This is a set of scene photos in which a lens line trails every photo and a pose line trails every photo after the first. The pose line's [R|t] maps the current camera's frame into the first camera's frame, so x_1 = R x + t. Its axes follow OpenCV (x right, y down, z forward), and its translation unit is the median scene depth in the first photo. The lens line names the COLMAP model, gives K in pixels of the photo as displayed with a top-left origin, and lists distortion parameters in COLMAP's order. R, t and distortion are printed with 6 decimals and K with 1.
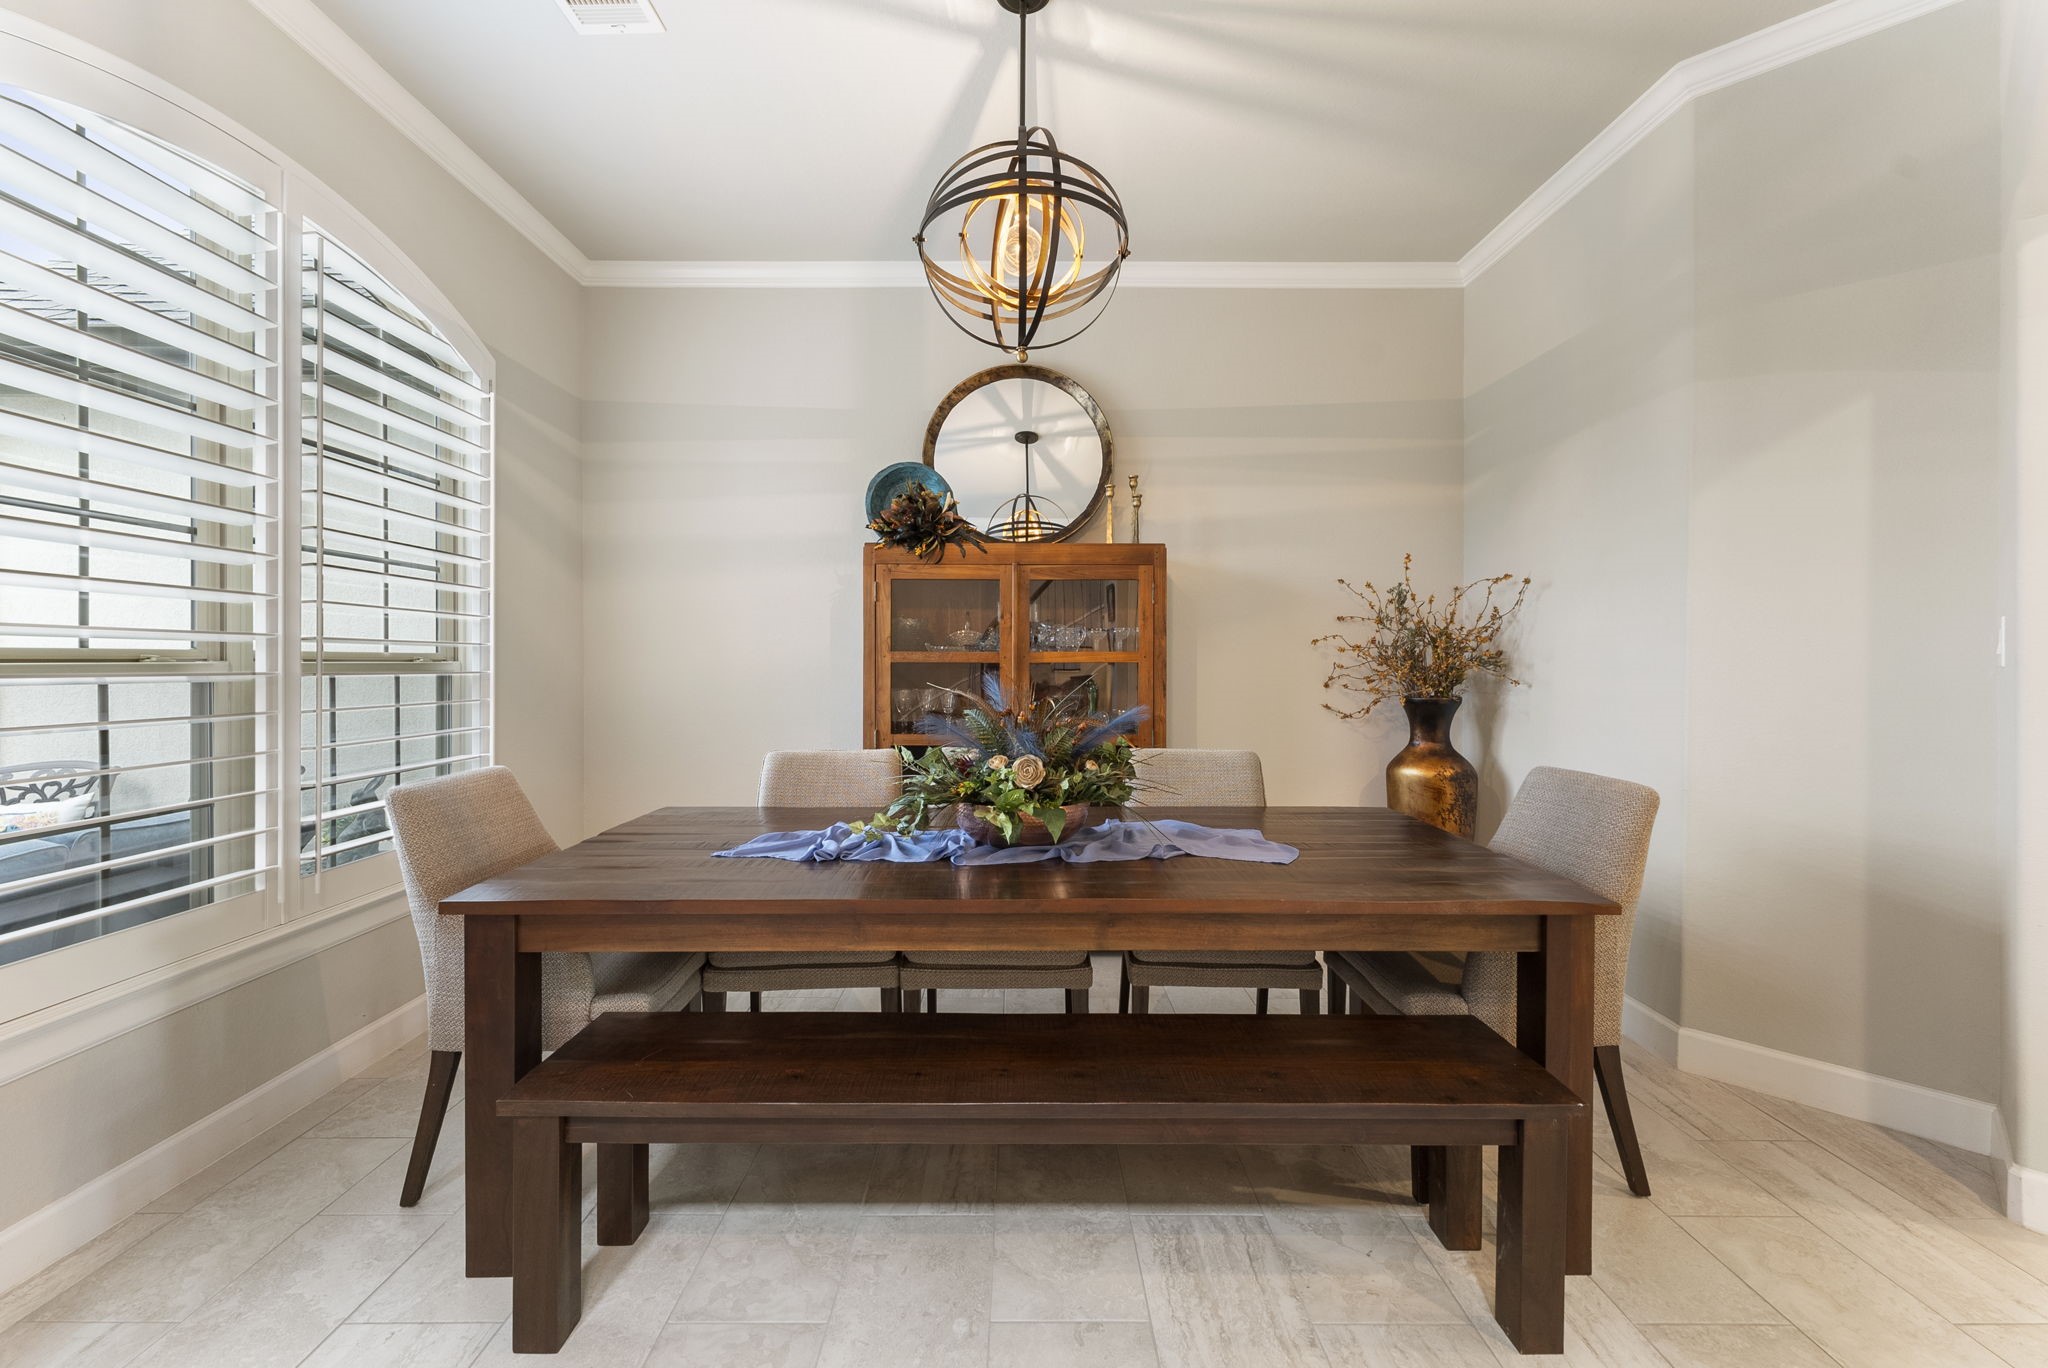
lens RADIAL K [[838.4, 0, 1032.7], [0, 838.4, 663.4], [0, 0, 1]] dist [0.002832, 0.000238]
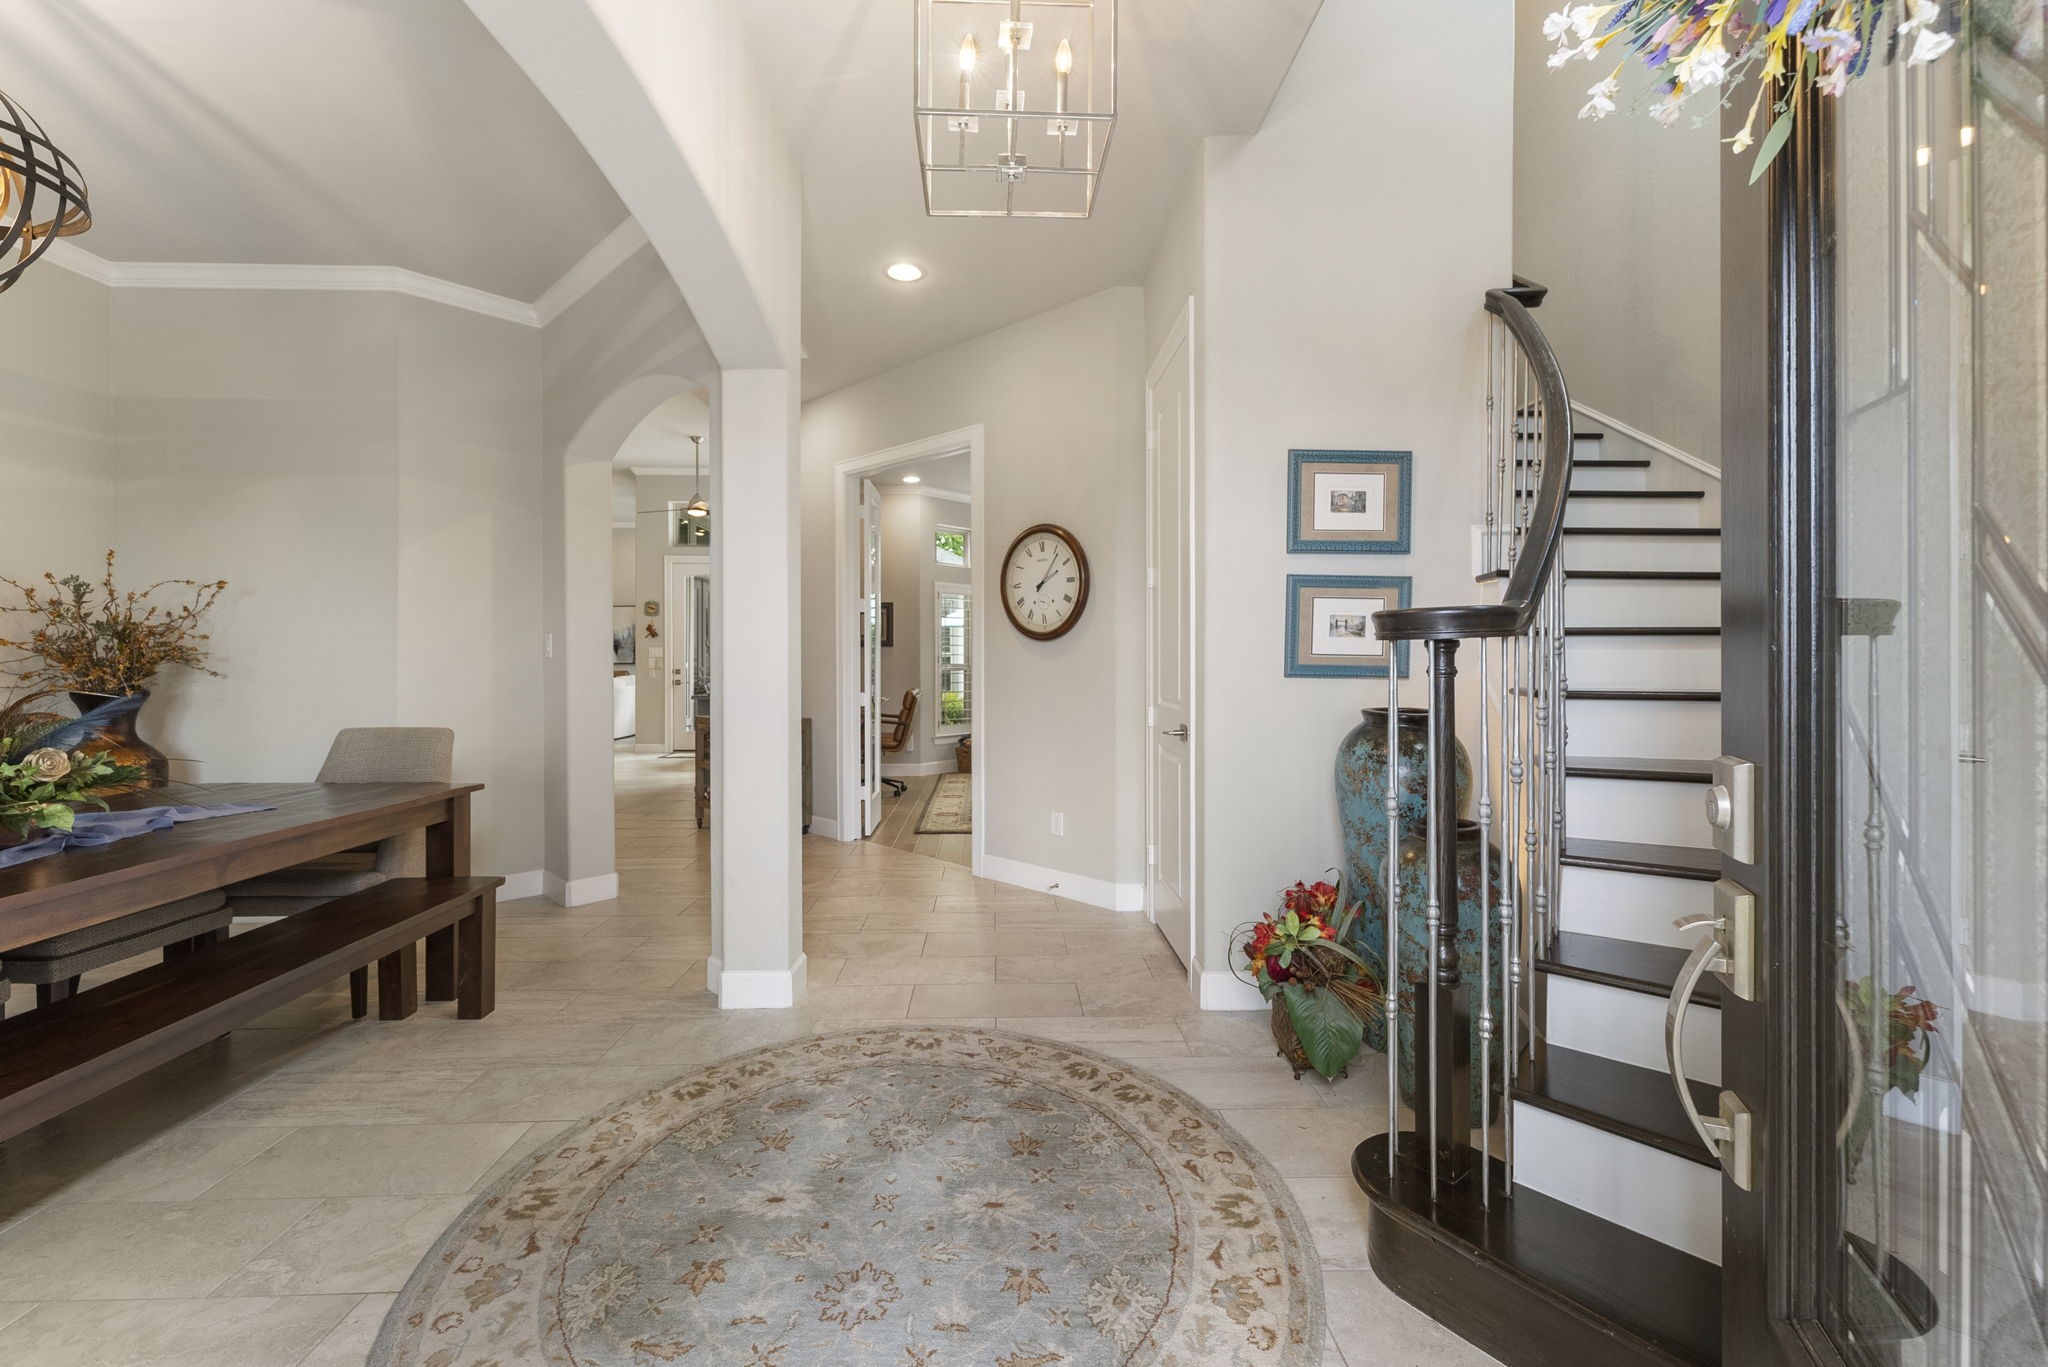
lens RADIAL K [[846.0, 0, 1020.2], [0, 846.0, 691.8], [0, 0, 1]] dist [0.001298, -0.000052]
pose [[-0.027318, -0.039616, 0.998842, -1.039902], [0.003306, 0.999205, 0.039720, 0.008270], [-0.999621, 0.004387, -0.027165, -0.130764]]
